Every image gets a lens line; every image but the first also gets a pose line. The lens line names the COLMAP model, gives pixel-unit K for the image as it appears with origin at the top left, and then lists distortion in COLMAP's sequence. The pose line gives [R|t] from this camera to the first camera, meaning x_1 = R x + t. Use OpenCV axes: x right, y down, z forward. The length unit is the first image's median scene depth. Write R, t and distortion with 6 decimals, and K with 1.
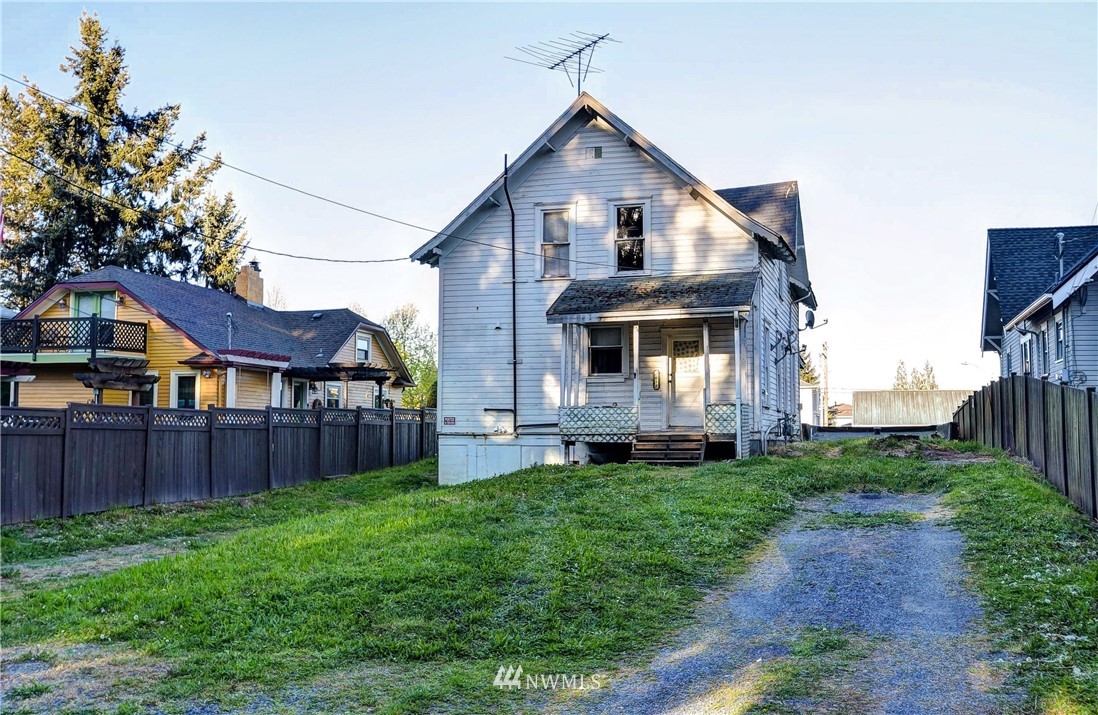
lens RADIAL K [[1102.7, 0, 549.0], [0, 1102.7, 357.5], [0, 0, 1]] dist [-0.007174, -0.011436]
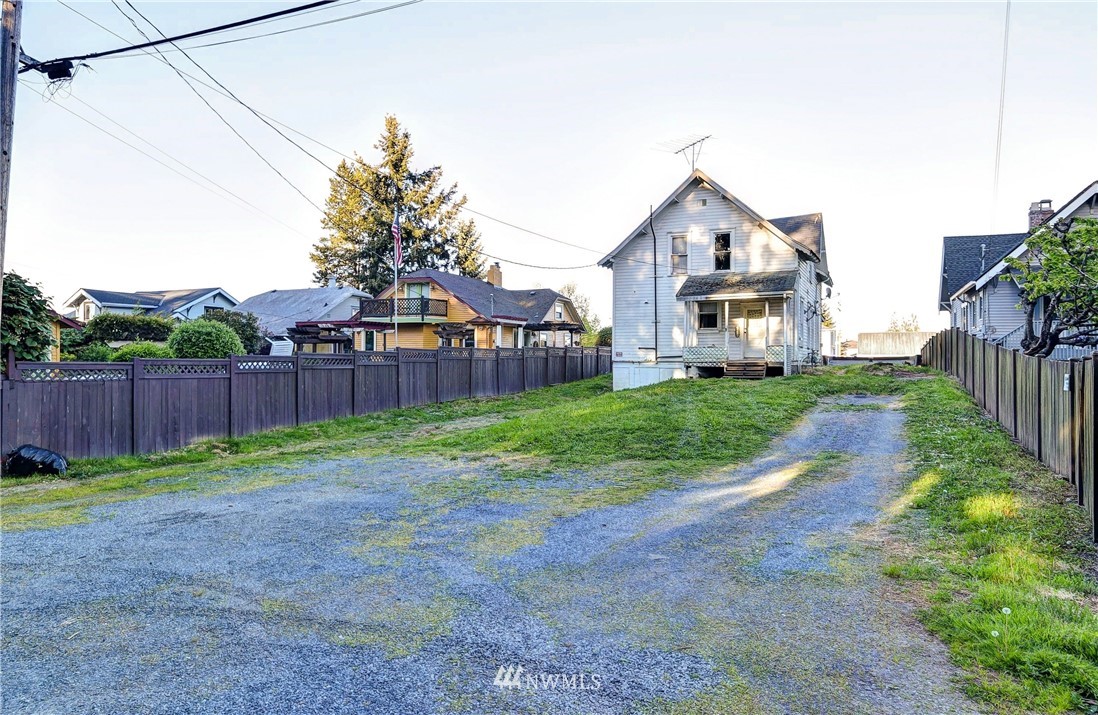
lens RADIAL K [[717.7, 0, 549.0], [0, 717.7, 357.5], [0, 0, 1]] dist [-0.000594, -0.001724]
pose [[0.990253, 0.001393, -0.139273, -0.038513], [0.007809, 0.997821, 0.065509, -0.014720], [0.139061, -0.065958, 0.988085, -0.172652]]
